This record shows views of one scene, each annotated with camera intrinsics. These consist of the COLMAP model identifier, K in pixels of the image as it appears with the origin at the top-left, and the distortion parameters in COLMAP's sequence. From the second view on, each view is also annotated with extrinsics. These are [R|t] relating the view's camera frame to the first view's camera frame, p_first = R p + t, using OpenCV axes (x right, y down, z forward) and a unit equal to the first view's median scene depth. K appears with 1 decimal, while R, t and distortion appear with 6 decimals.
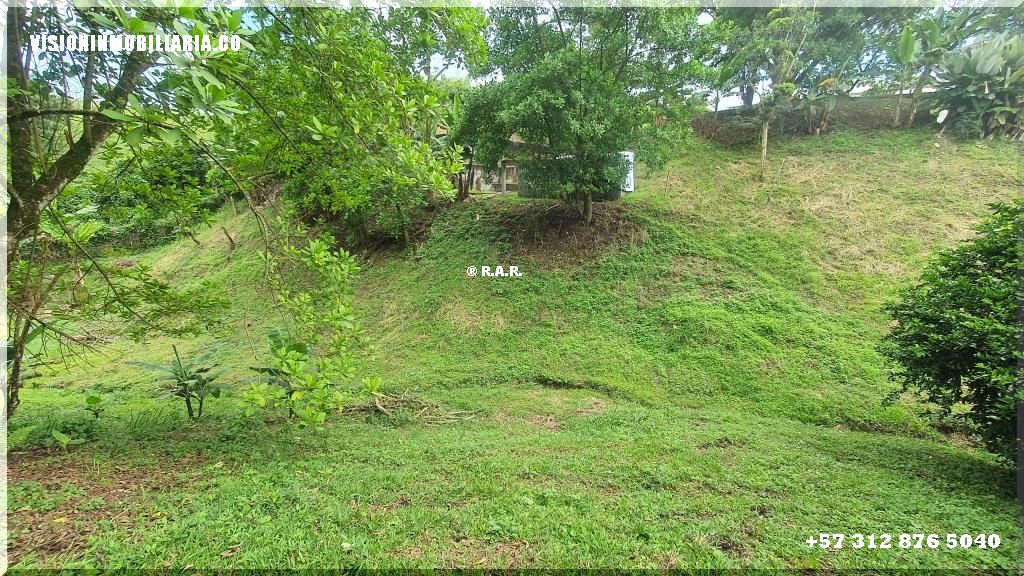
lens RADIAL K [[406.6, 0, 506.6], [0, 406.6, 286.5], [0, 0, 1]] dist [-0.000886, -0.000719]
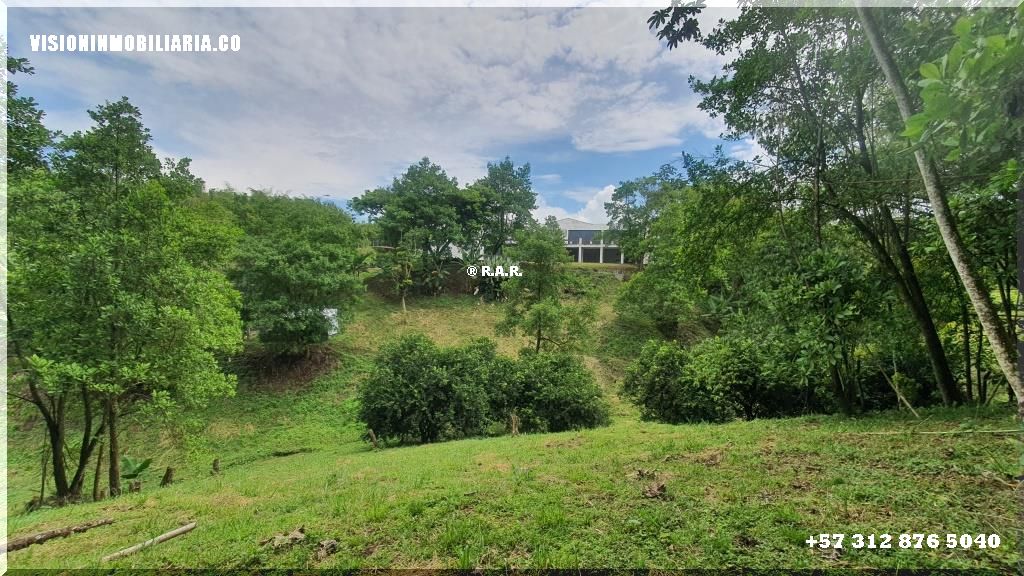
lens RADIAL K [[406.6, 0, 504.2], [0, 406.6, 288.1], [0, 0, 1]] dist [-0.000886, -0.000719]
pose [[0.843252, -0.028392, 0.536768, -0.019311], [0.121709, 0.982753, -0.139221, -0.142332], [-0.523558, 0.182728, 0.832164, -1.256379]]
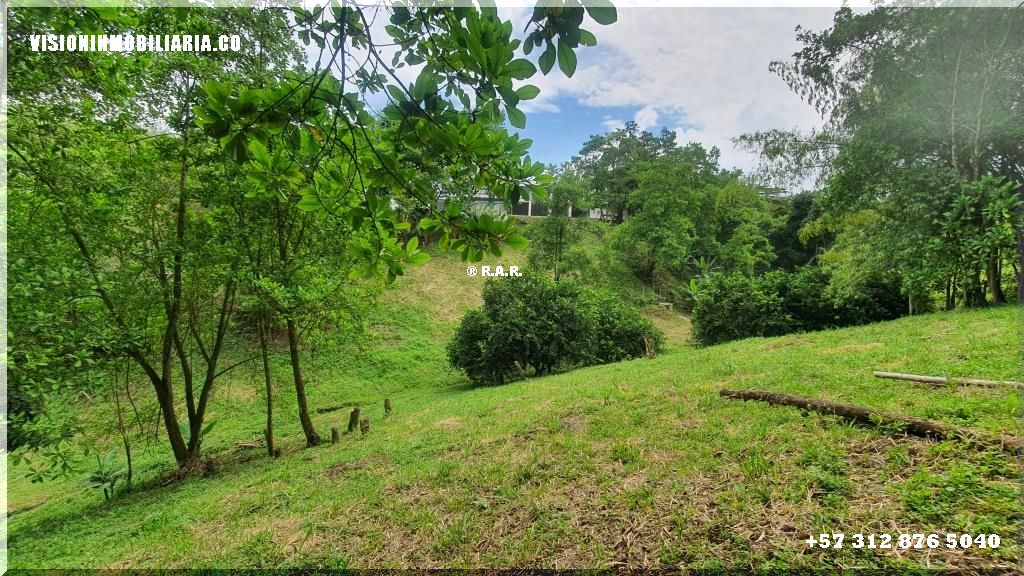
lens RADIAL K [[406.6, 0, 505.3], [0, 406.6, 291.0], [0, 0, 1]] dist [-0.000886, -0.000719]
pose [[0.685657, -0.103698, 0.720501, -0.534942], [0.154148, 0.988038, -0.004490, -0.148372], [-0.711416, 0.114143, 0.693440, -0.830008]]
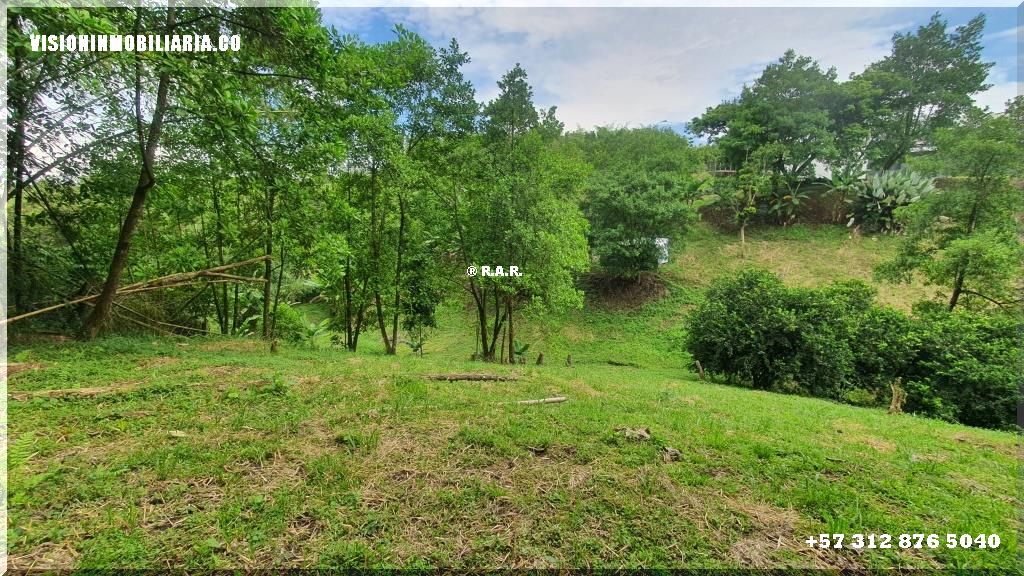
lens RADIAL K [[406.6, 0, 512.1], [0, 406.6, 286.0], [0, 0, 1]] dist [-0.000886, -0.000719]
pose [[0.982615, -0.003079, -0.185632, -0.029557], [-0.000895, 0.999772, -0.021320, -0.141108], [0.185655, 0.021116, 0.982388, -1.254111]]
